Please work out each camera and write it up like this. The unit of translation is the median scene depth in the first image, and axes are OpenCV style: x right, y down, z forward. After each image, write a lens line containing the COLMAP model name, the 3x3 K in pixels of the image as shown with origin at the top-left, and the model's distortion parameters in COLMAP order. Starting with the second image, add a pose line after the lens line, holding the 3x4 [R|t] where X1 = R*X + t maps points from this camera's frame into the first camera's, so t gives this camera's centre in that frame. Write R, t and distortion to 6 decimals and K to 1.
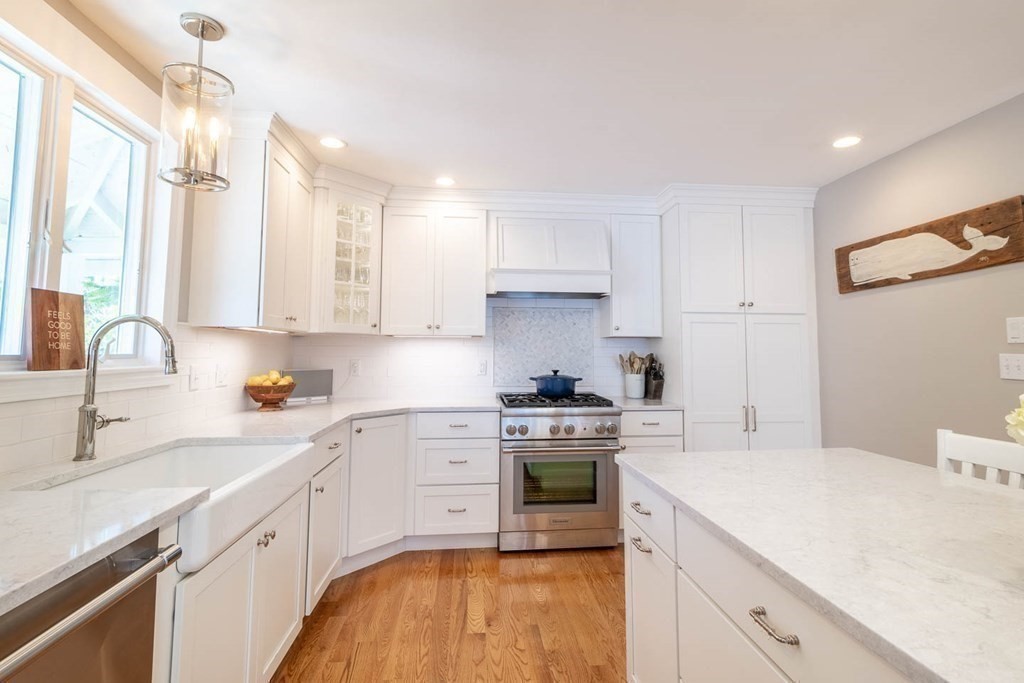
lens RADIAL K [[501.3, 0, 515.7], [0, 501.3, 314.4], [0, 0, 1]] dist [0.011290, -0.000204]
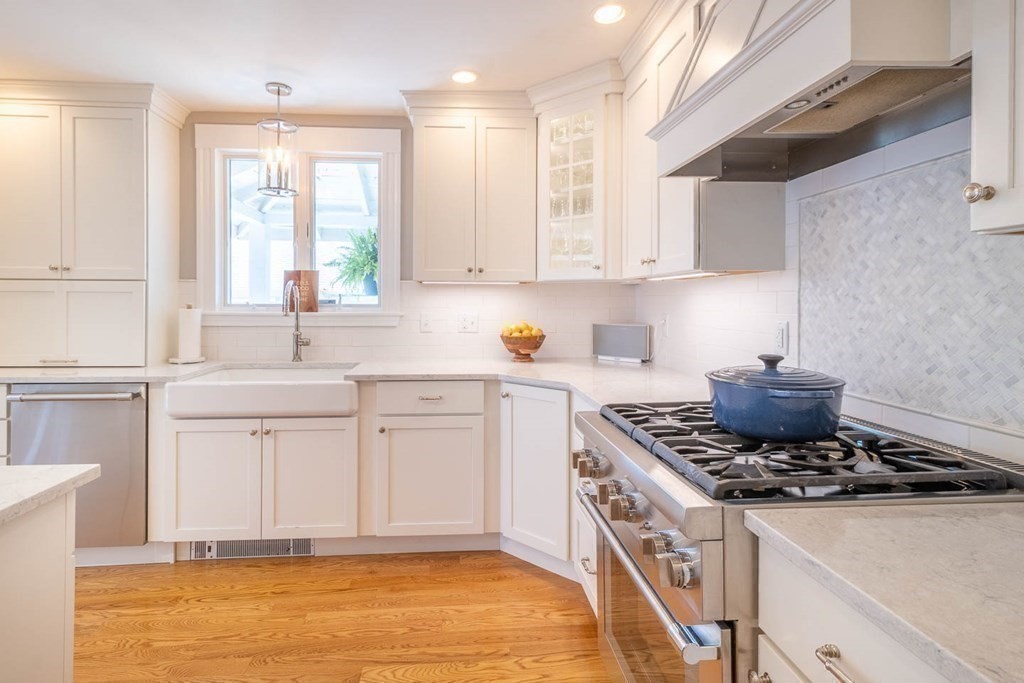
lens RADIAL K [[498.2, 0, 483.7], [0, 498.2, 302.2], [0, 0, 1]] dist [0.000286, 0.000045]
pose [[-0.036705, -0.002088, -0.999324, 0.472118], [0.072405, 0.997364, -0.004743, 0.066965], [0.996700, -0.072531, -0.036458, 0.895829]]
